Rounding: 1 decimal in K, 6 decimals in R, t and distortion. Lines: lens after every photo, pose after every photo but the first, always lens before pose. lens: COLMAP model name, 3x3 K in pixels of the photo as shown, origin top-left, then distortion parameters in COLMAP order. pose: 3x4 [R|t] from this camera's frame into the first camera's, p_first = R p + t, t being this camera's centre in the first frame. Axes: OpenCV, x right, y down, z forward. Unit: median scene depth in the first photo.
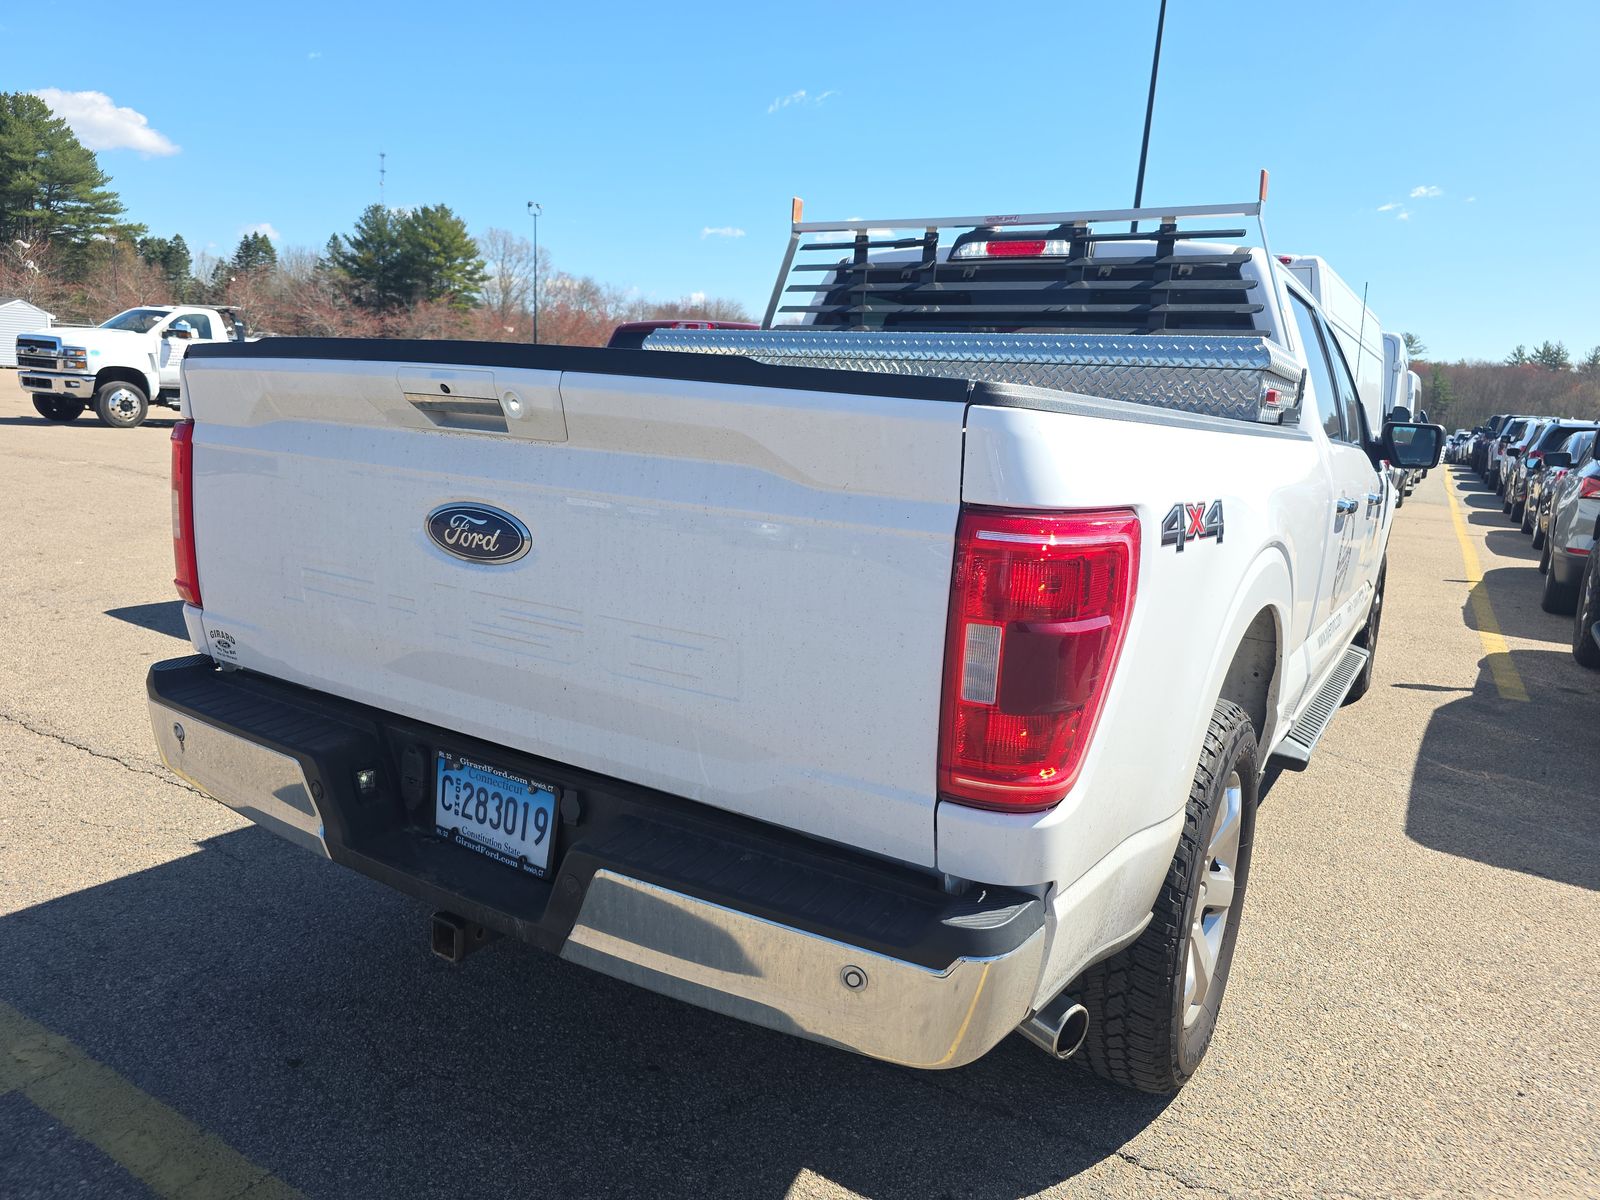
lens RADIAL K [[1071.7, 0, 814.1], [0, 1071.7, 600.5], [0, 0, 1]] dist [0.047963, -0.048375]
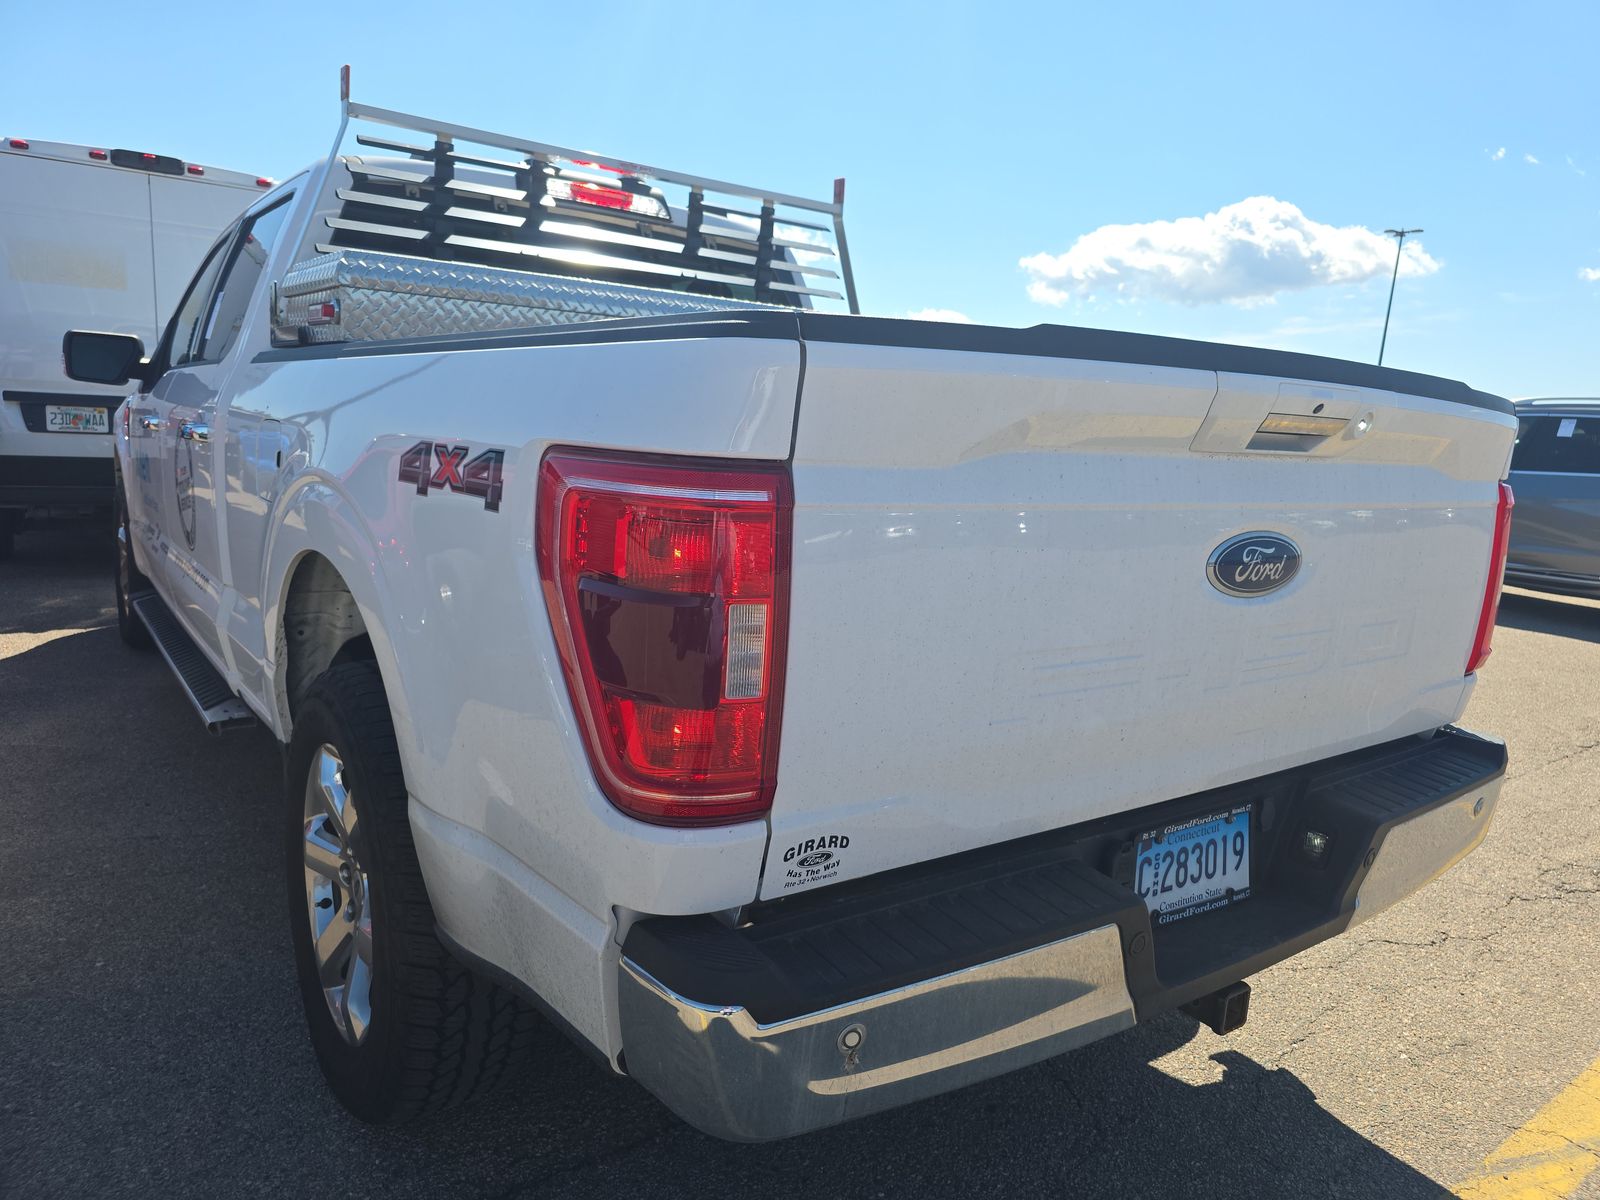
lens RADIAL K [[1071.7, 0, 814.1], [0, 1071.7, 600.5], [0, 0, 1]] dist [0.047963, -0.048375]
pose [[0.383448, -0.193554, 0.903053, -1.201750], [0.125484, 0.979644, 0.156688, -0.207584], [-0.914998, 0.053237, 0.399930, 0.915365]]
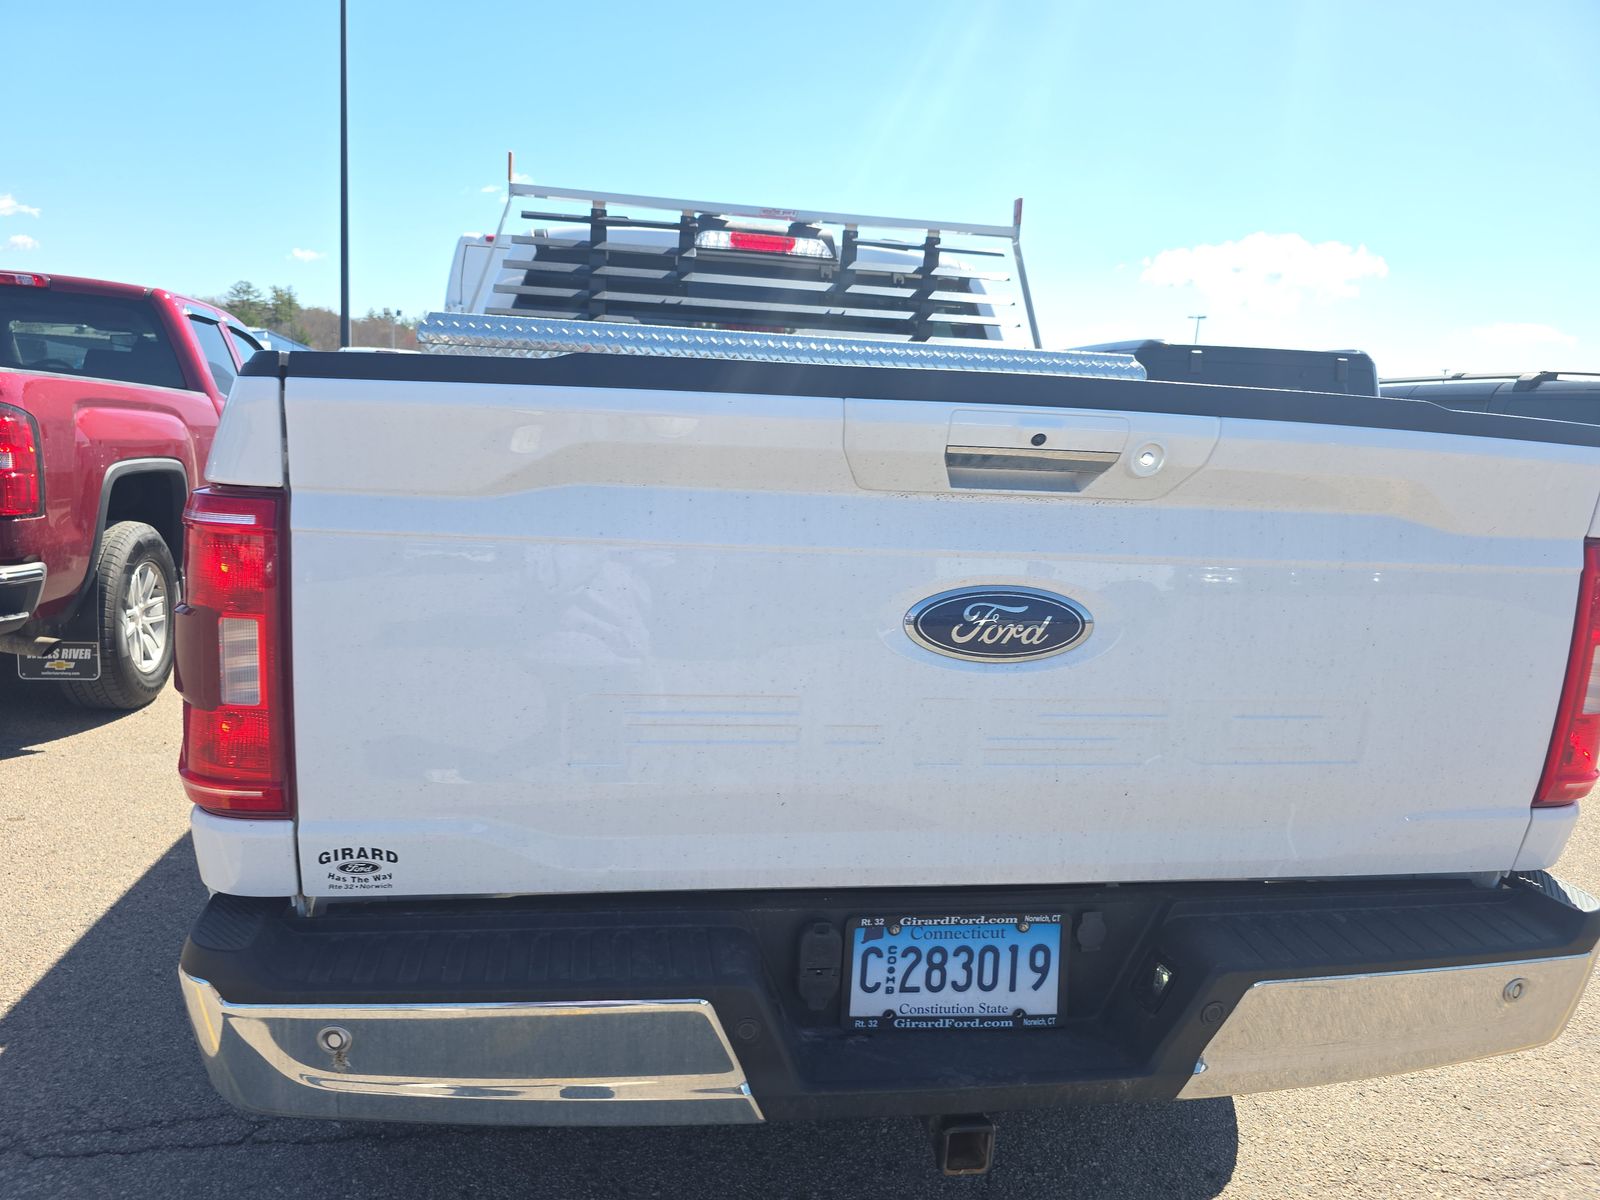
lens RADIAL K [[1061.2, 0, 767.1], [0, 1061.2, 625.8], [0, 0, 1]] dist [0.061989, -0.076942]
pose [[0.756559, -0.142731, 0.638159, -0.862181], [0.109174, 0.989762, 0.091941, -0.139357], [-0.644748, 0.000111, 0.764395, 0.493861]]
